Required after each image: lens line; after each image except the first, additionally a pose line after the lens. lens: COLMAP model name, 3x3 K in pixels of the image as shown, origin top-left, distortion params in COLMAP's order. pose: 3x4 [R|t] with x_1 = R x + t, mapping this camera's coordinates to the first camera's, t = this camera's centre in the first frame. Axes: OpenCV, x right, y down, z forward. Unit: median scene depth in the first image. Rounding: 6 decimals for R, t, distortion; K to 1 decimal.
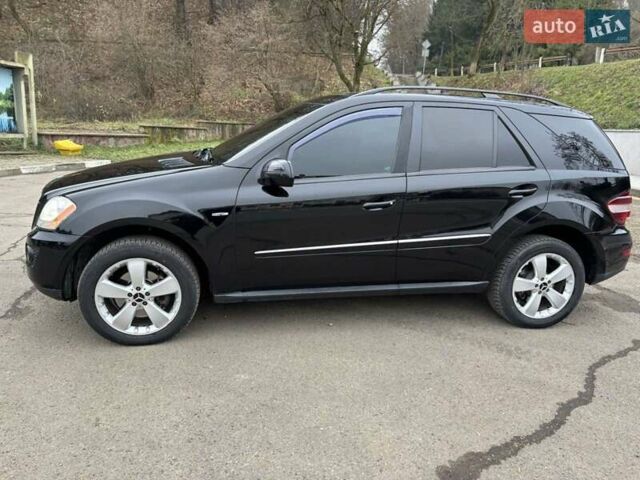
lens RADIAL K [[497.3, 0, 320.0], [0, 497.3, 240.0], [0, 0, 1]] dist [0.030875, -0.004240]
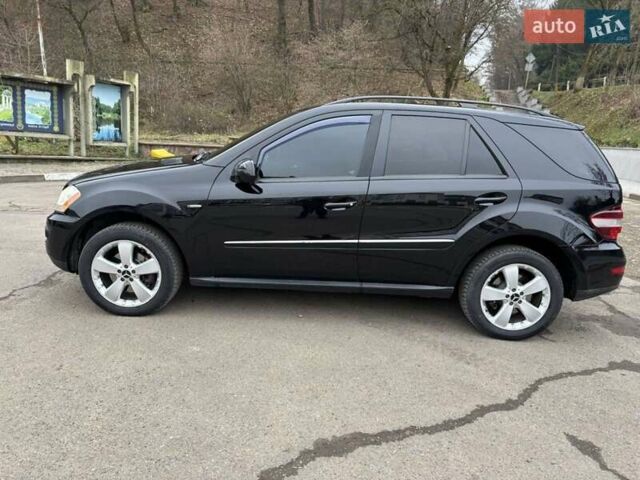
lens RADIAL K [[498.2, 0, 313.7], [0, 498.2, 239.3], [0, 0, 1]] dist [0.057209, -0.055685]
pose [[0.976762, 0.058653, -0.206144, 0.280834], [-0.065493, 0.997501, -0.026508, 0.033526], [0.204074, 0.039393, 0.978162, -0.056955]]
